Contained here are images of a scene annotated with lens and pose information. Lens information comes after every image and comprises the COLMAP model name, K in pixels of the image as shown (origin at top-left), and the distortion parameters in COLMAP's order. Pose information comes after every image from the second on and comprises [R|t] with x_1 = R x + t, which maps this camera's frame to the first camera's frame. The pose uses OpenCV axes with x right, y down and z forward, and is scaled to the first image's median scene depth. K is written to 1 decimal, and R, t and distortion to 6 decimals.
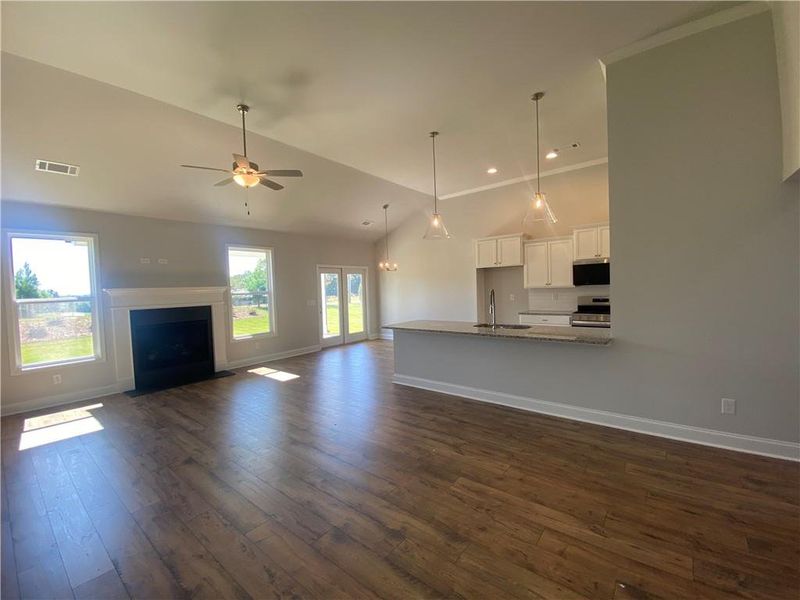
lens RADIAL K [[347.5, 0, 397.4], [0, 347.5, 302.8], [0, 0, 1]] dist [0.019425, -0.000191]
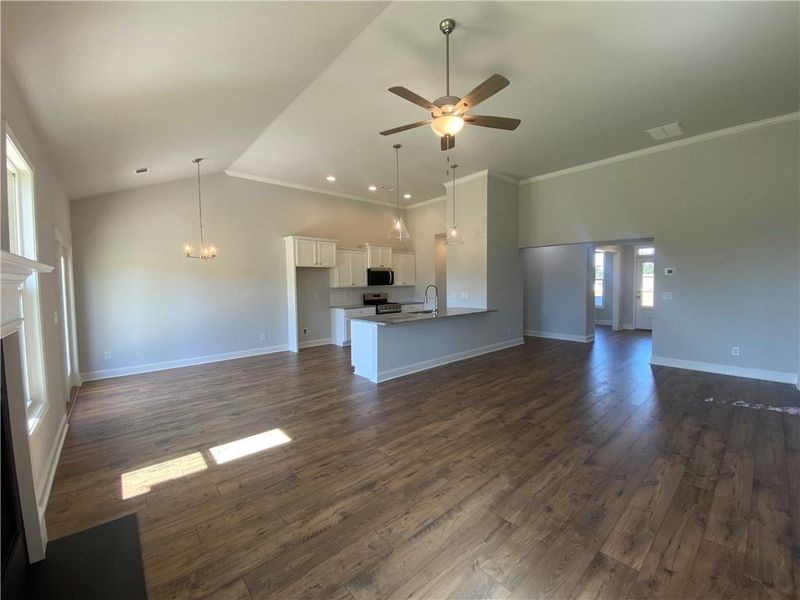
lens RADIAL K [[324.2, 0, 405.7], [0, 324.2, 296.5], [0, 0, 1]] dist [-0.001153, -0.010463]
pose [[0.136595, -0.010481, 0.990571, -0.689863], [0.051574, 0.998663, 0.003455, -0.003135], [-0.989283, 0.050616, 0.136953, 0.622807]]
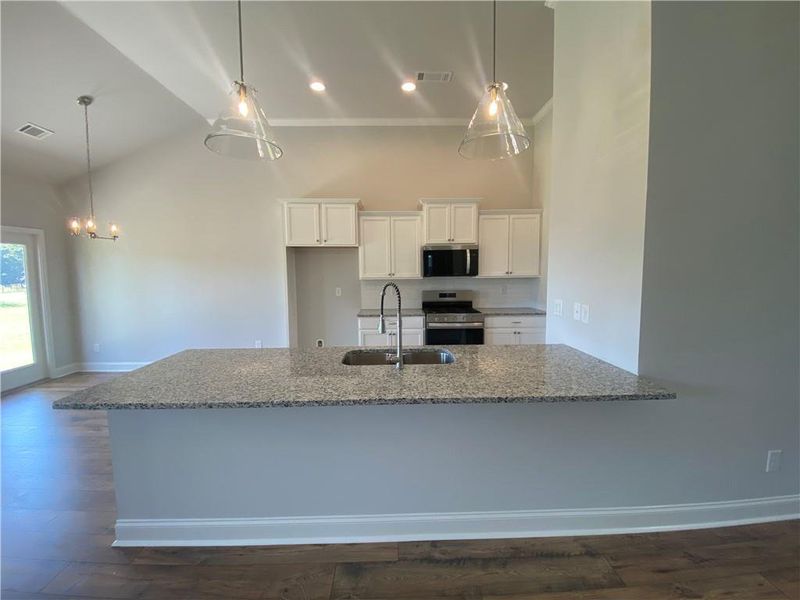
lens RADIAL K [[324.2, 0, 403.6], [0, 324.2, 295.6], [0, 0, 1]] dist [-0.001153, -0.010463]
pose [[0.755218, -0.022351, 0.655093, 0.003493], [0.011860, 0.999721, 0.020437, -0.020975], [-0.655367, -0.007665, 0.755272, 0.445249]]
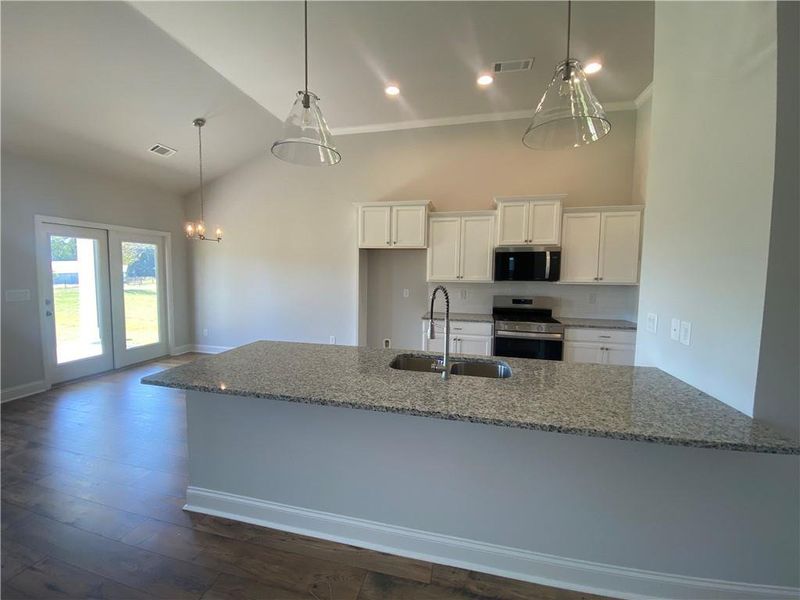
lens RADIAL K [[324.2, 0, 401.5], [0, 324.2, 296.4], [0, 0, 1]] dist [-0.001153, -0.010463]
pose [[0.894061, 0.015003, 0.447693, 0.029763], [-0.025514, 0.999522, 0.017457, -0.021794], [-0.447217, -0.027030, 0.894017, 0.442368]]
